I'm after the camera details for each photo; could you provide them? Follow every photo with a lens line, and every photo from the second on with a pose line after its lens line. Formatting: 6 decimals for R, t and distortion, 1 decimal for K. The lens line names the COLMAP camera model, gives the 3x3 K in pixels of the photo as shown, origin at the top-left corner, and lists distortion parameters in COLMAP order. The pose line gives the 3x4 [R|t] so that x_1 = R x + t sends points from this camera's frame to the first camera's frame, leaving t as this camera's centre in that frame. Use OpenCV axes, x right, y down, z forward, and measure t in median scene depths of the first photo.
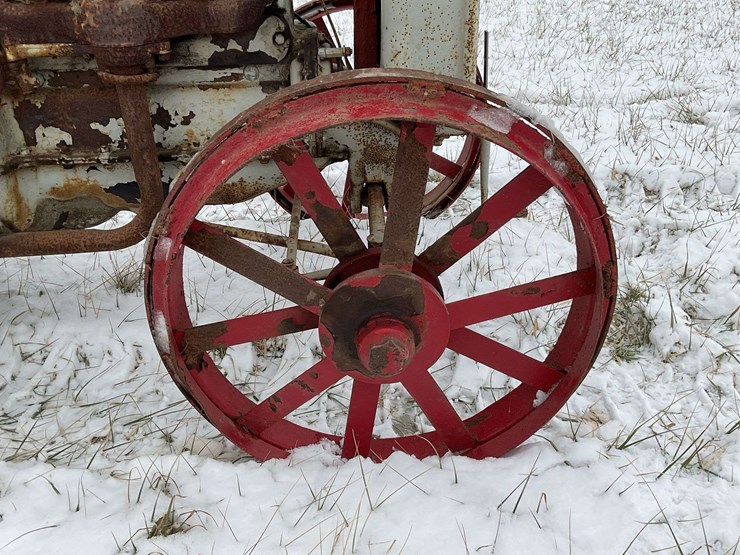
lens RADIAL K [[694.0, 0, 366.0], [0, 694.0, 278.1], [0, 0, 1]] dist [0.103877, -0.211313]
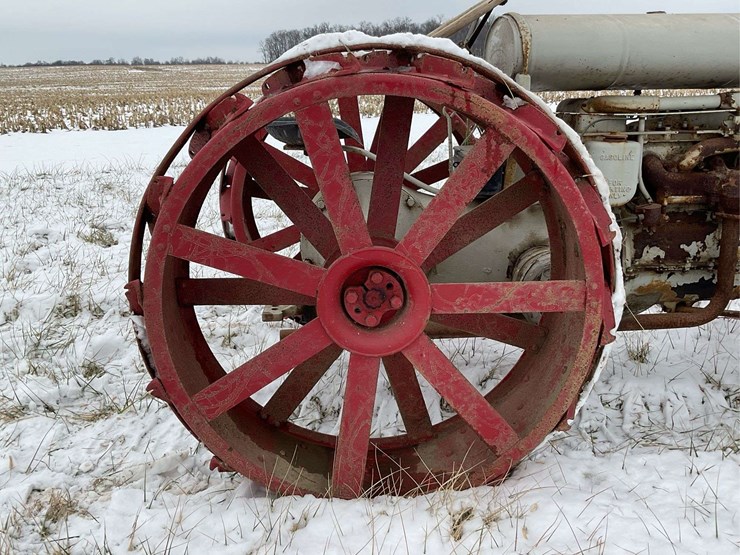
lens RADIAL K [[694.0, 0, 366.0], [0, 694.0, 278.1], [0, 0, 1]] dist [0.103877, -0.211313]
pose [[0.999948, 0.005099, -0.008780, -1.075312], [-0.006724, 0.980510, -0.196355, 0.162276], [0.007608, 0.196404, 0.980494, -0.515437]]
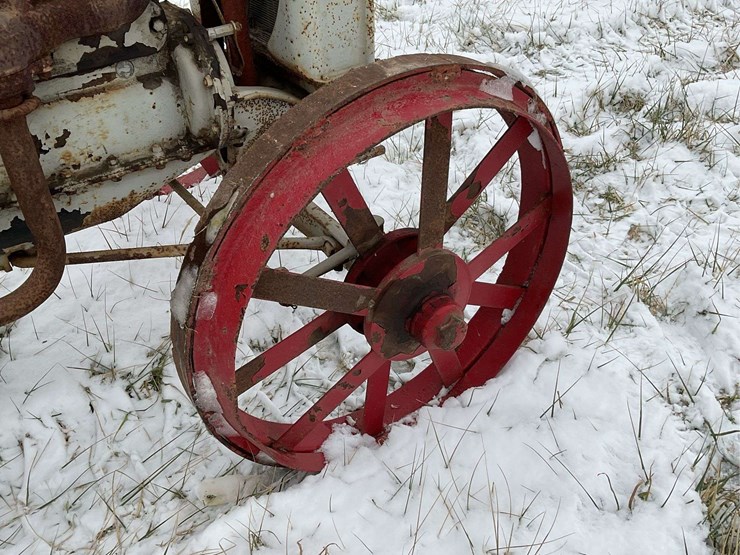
lens RADIAL K [[694.0, 0, 366.0], [0, 694.0, 278.1], [0, 0, 1]] dist [0.103877, -0.211313]
pose [[0.841195, -0.316355, 0.438533, -0.369282], [0.252596, 0.946969, 0.198608, -0.148095], [-0.478107, -0.056297, 0.876495, 0.101560]]
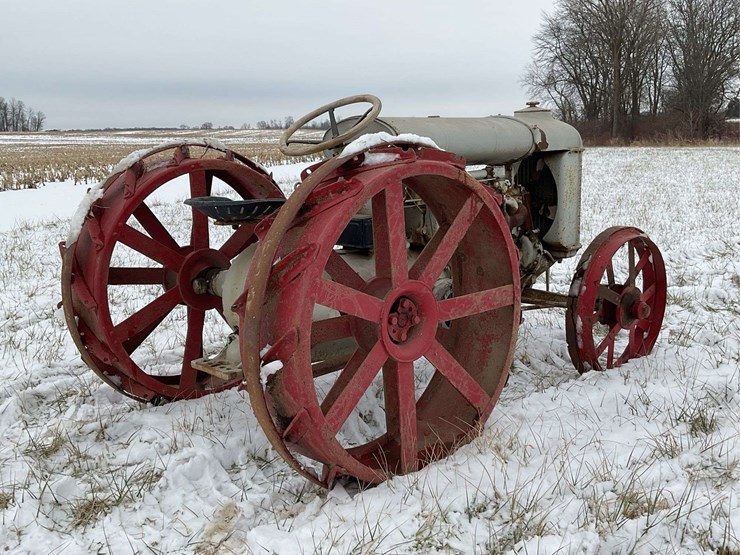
lens RADIAL K [[781.1, 0, 370.0], [0, 781.1, 277.5], [0, 0, 1]] dist [0.121426, -0.317050]
pose [[0.747603, -0.113501, 0.654375, -2.307781], [0.314901, 0.928073, -0.198791, 0.210330], [-0.584745, 0.354680, 0.729572, -0.665993]]
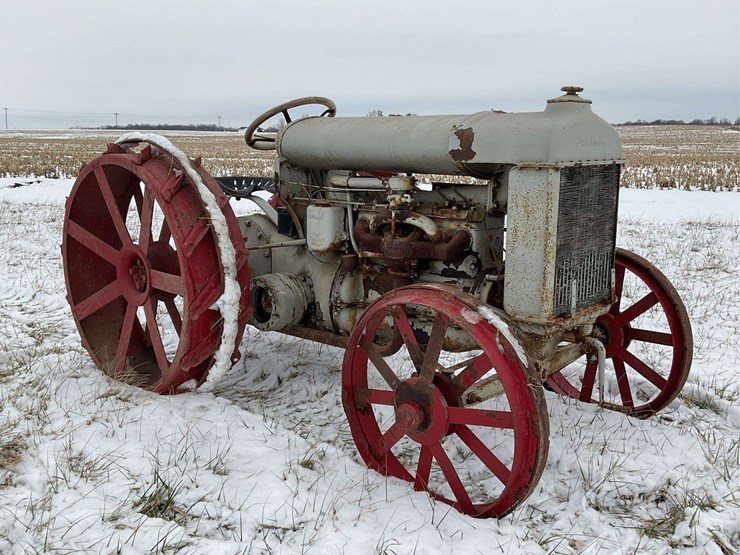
lens RADIAL K [[710.2, 0, 371.1], [0, 710.2, 286.5], [0, 0, 1]] dist [0.120707, -0.249728]
pose [[0.711136, 0.166964, -0.682941, 0.940820], [-0.342788, 0.930449, -0.129465, 0.041953], [0.613826, 0.326171, 0.718909, -0.480981]]
